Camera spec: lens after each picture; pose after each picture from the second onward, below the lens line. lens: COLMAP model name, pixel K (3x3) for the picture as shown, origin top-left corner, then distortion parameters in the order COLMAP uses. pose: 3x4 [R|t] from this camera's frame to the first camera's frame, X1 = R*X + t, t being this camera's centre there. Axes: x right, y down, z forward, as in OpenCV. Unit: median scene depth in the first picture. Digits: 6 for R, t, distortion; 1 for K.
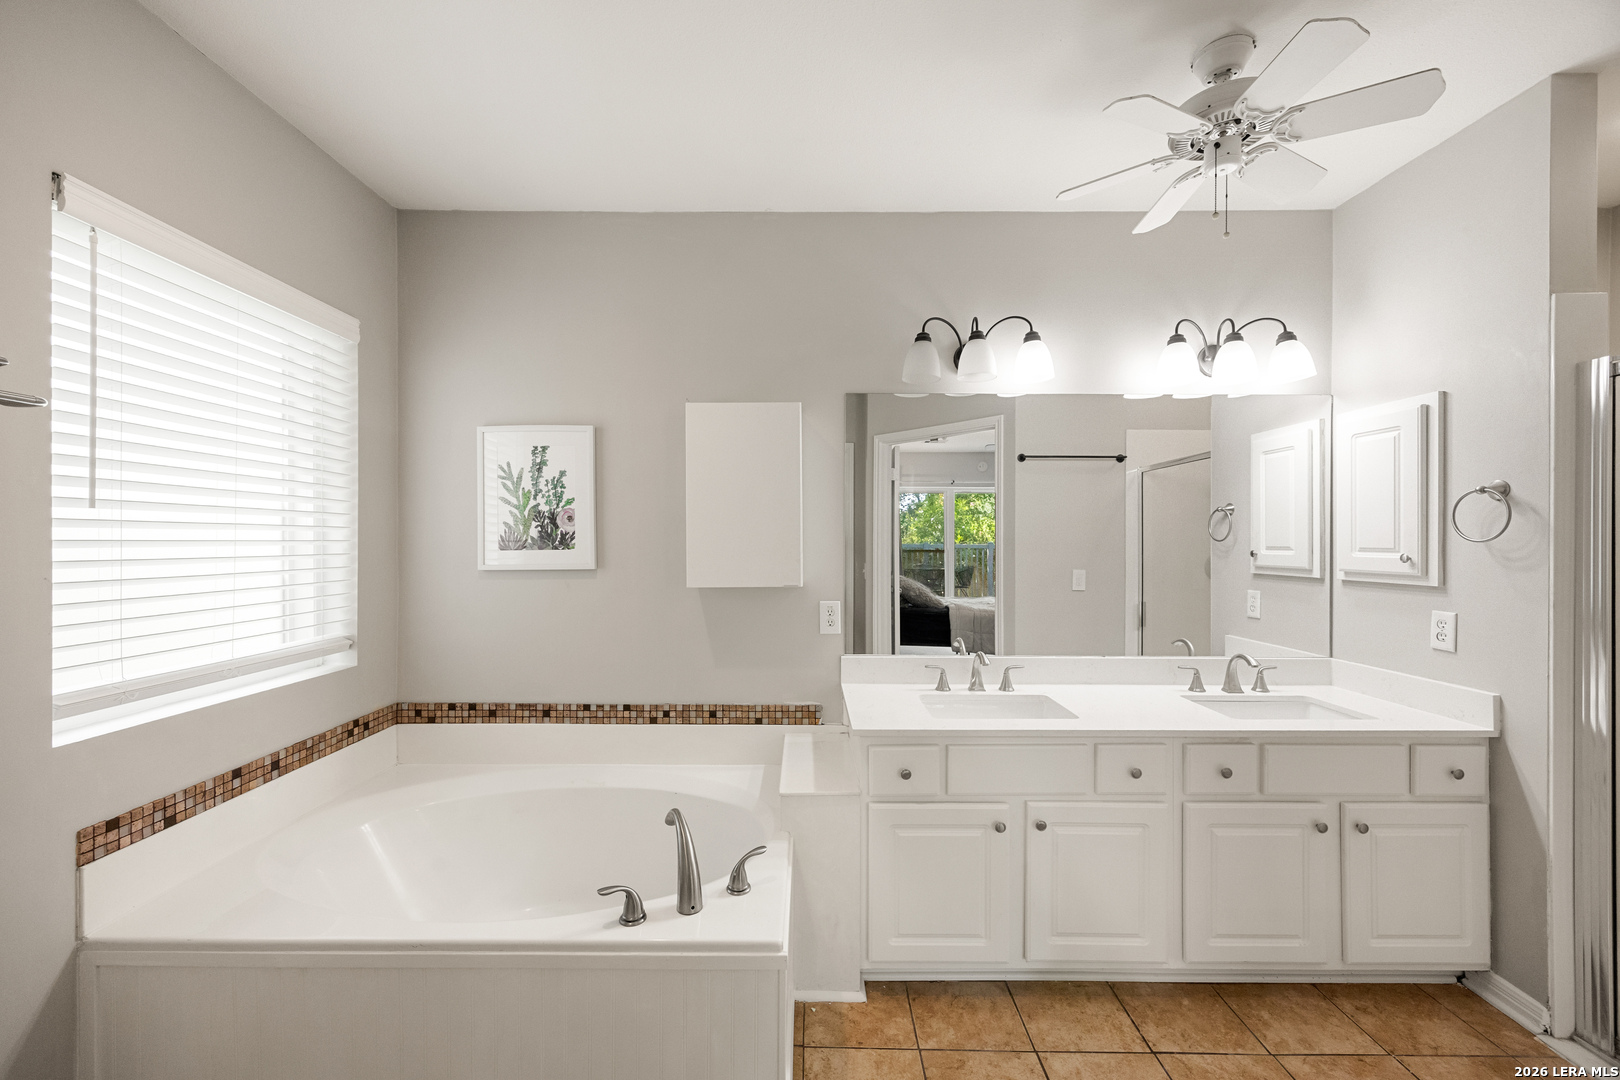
lens RADIAL K [[623.9, 0, 803.9], [0, 623.9, 543.1], [0, 0, 1]] dist [-0.001585, -0.000232]
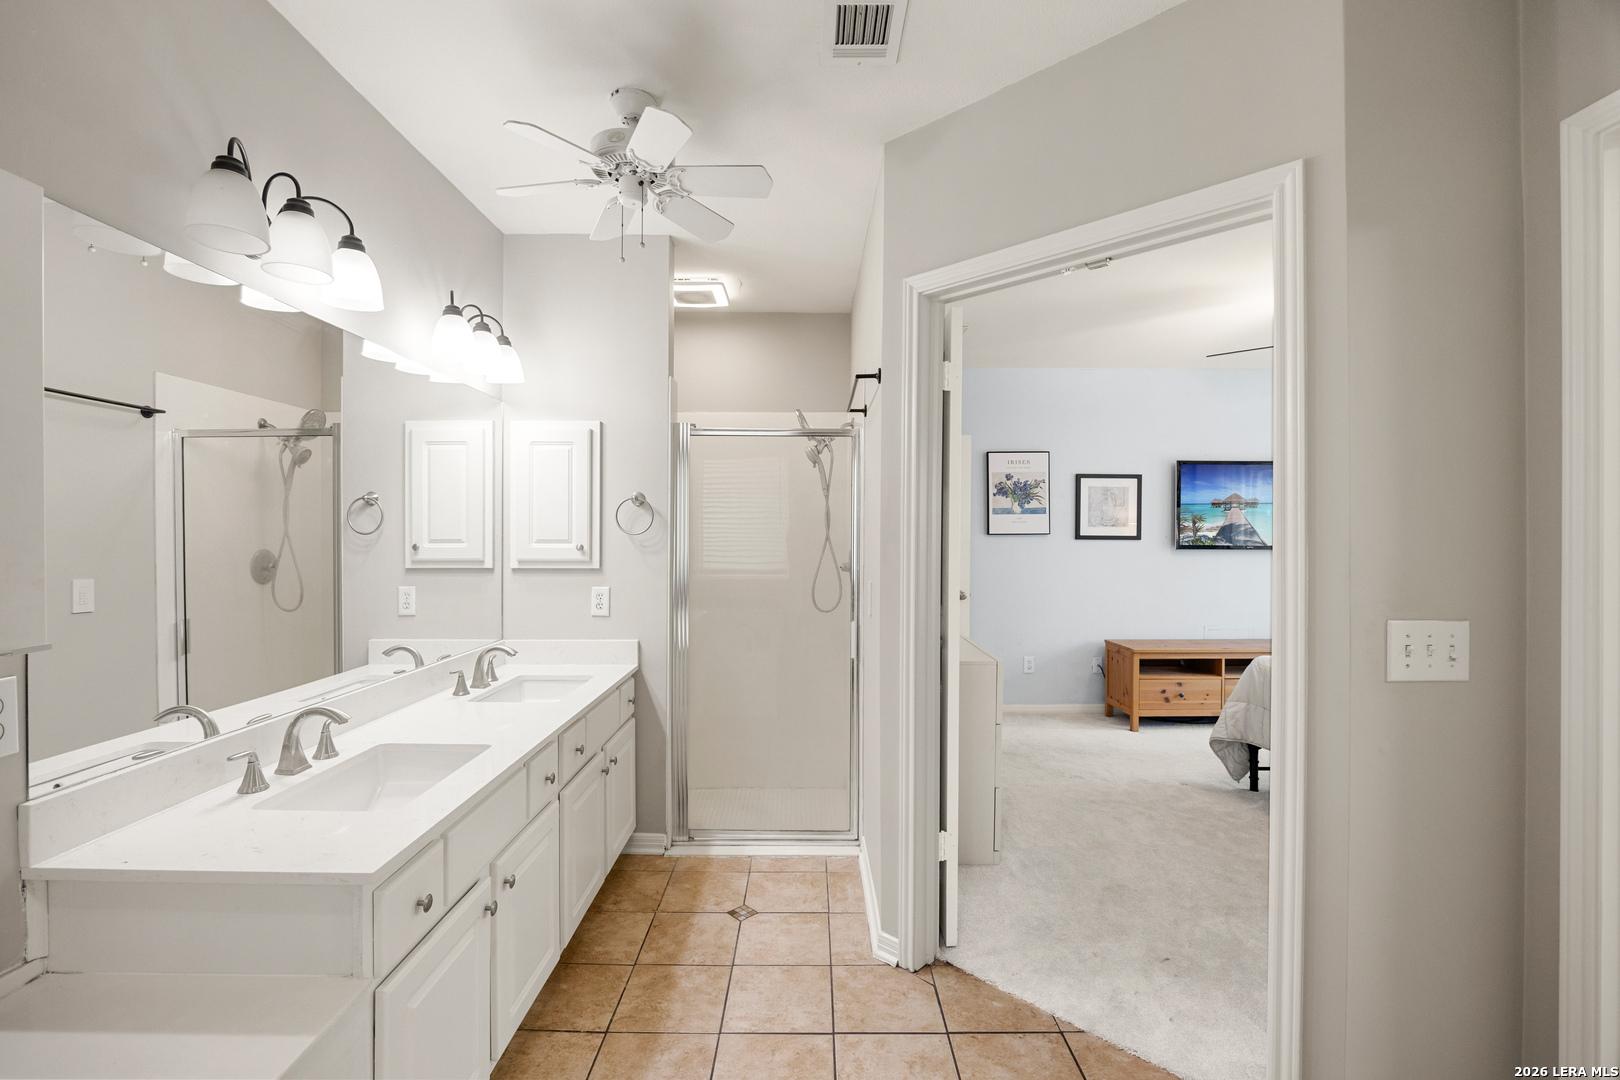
lens RADIAL K [[710.7, 0, 809.2], [0, 710.7, 542.5], [0, 0, 1]] dist [-0.018891, -0.000112]
pose [[-0.006843, -0.011163, 0.999914, -0.433740], [0.002408, 0.999935, 0.011179, -0.000780], [-0.999974, 0.002484, -0.006815, 0.492902]]
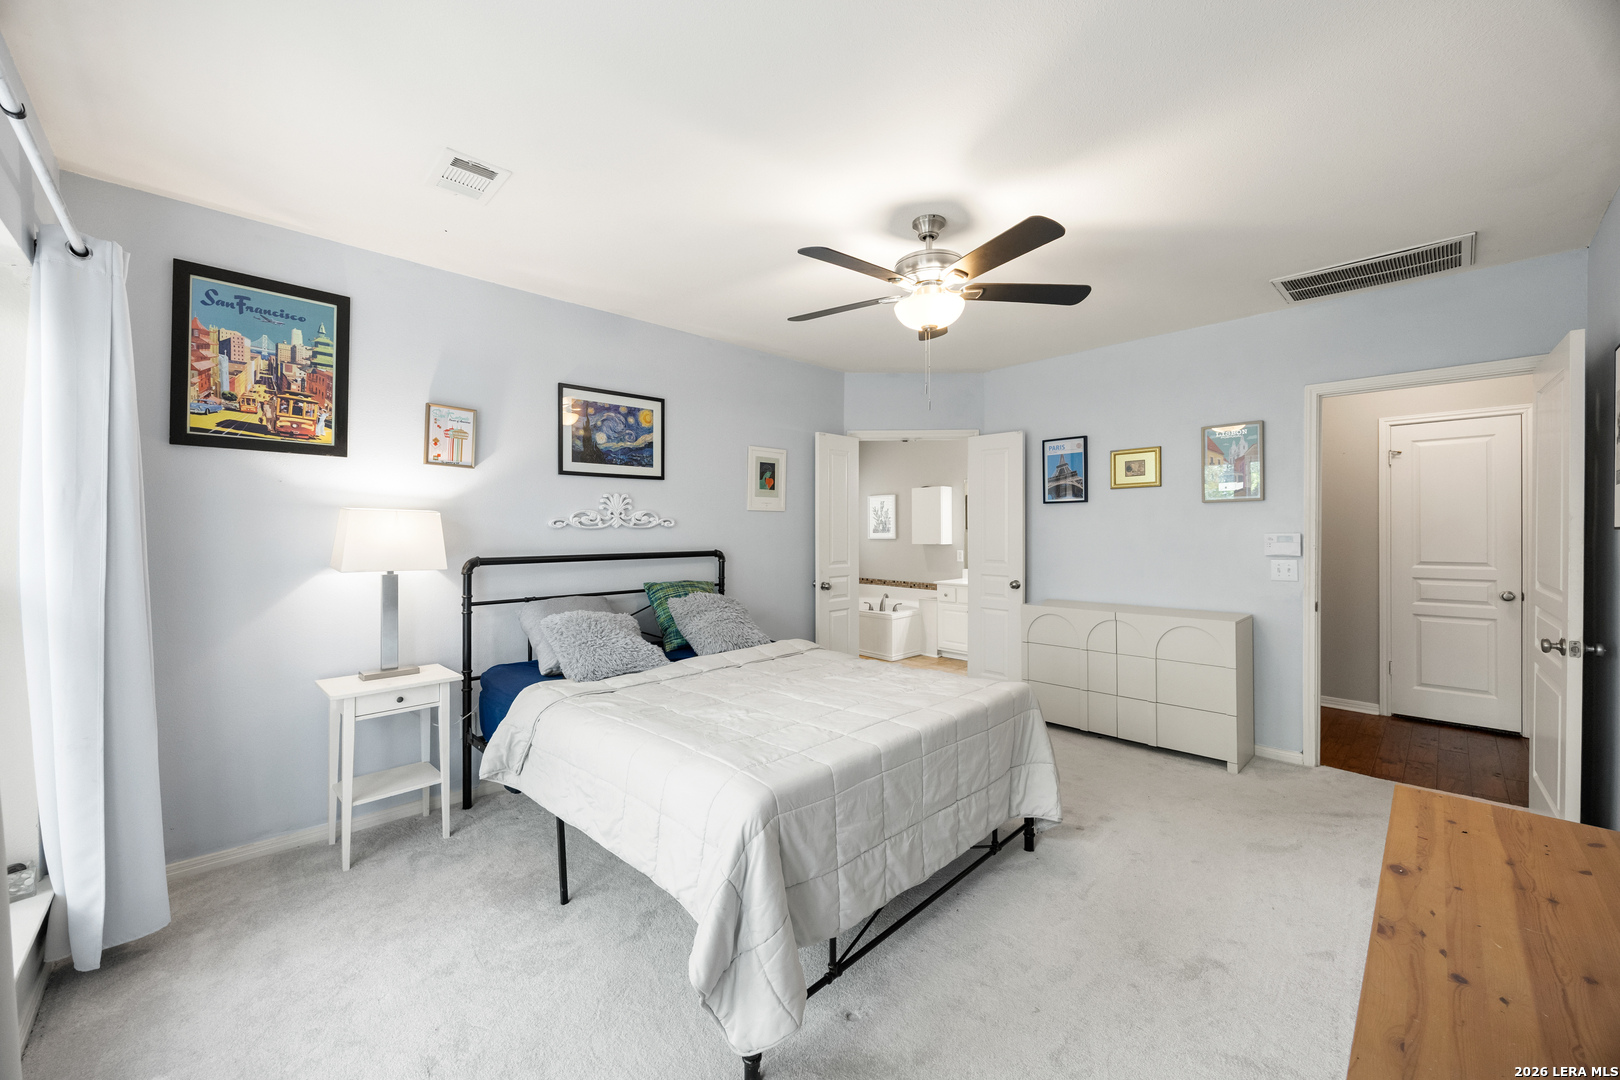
lens RADIAL K [[623.9, 0, 812.6], [0, 623.9, 537.1], [0, 0, 1]] dist [-0.001585, -0.000232]
pose [[0.709342, 0.009985, -0.704794, 1.667154], [0.002075, 0.999866, 0.016254, -0.021318], [0.704861, -0.012992, 0.709226, -1.627386]]
